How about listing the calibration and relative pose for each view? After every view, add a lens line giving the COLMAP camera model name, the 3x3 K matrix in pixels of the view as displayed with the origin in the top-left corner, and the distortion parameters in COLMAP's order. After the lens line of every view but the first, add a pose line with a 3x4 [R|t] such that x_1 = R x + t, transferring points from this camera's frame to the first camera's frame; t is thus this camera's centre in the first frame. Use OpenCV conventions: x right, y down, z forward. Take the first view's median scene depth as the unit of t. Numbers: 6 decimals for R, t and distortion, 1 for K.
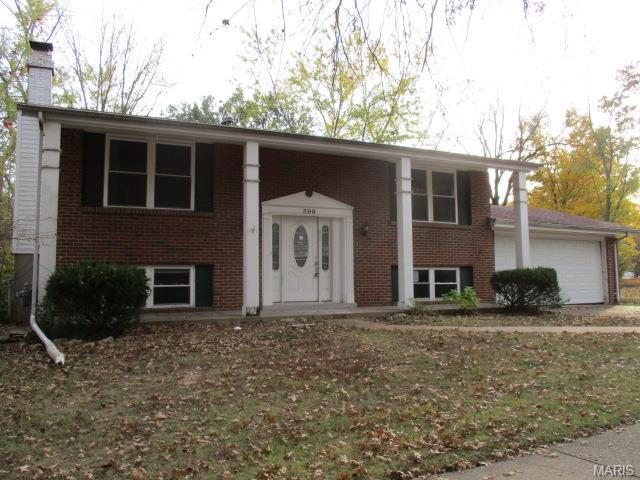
lens RADIAL K [[588.0, 0, 334.1], [0, 588.0, 240.8], [0, 0, 1]] dist [-0.000334, 0.003909]
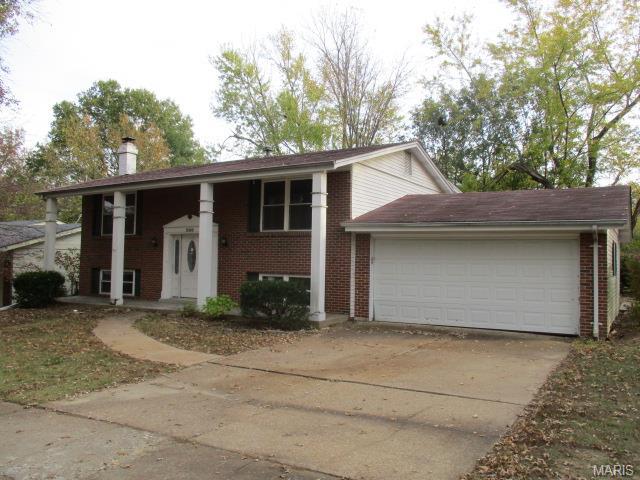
lens RADIAL K [[588.0, 0, 334.1], [0, 588.0, 240.8], [0, 0, 1]] dist [-0.000334, 0.003909]
pose [[0.491570, -0.044789, -0.869685, 0.787536], [0.014792, 0.998962, -0.043086, 0.022749], [0.870712, 0.008315, 0.491723, 0.397071]]
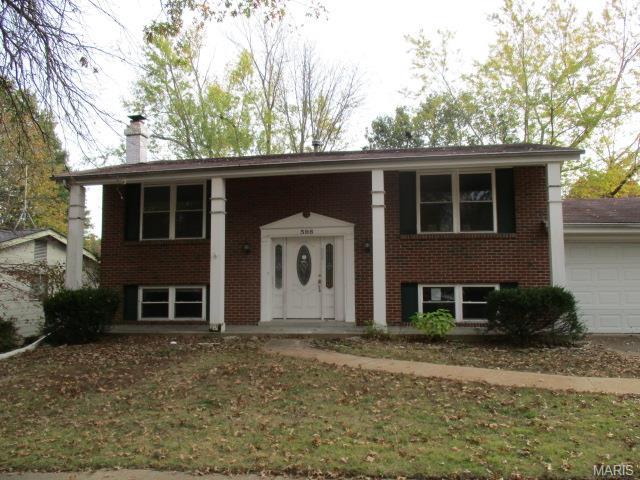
lens RADIAL K [[528.9, 0, 329.3], [0, 528.9, 231.2], [0, 0, 1]] dist [-0.020176, -0.003408]
pose [[0.793272, -0.072532, -0.604531, 0.552997], [0.037953, 0.996839, -0.069798, 0.015959], [0.607683, 0.032425, 0.793517, 0.284638]]
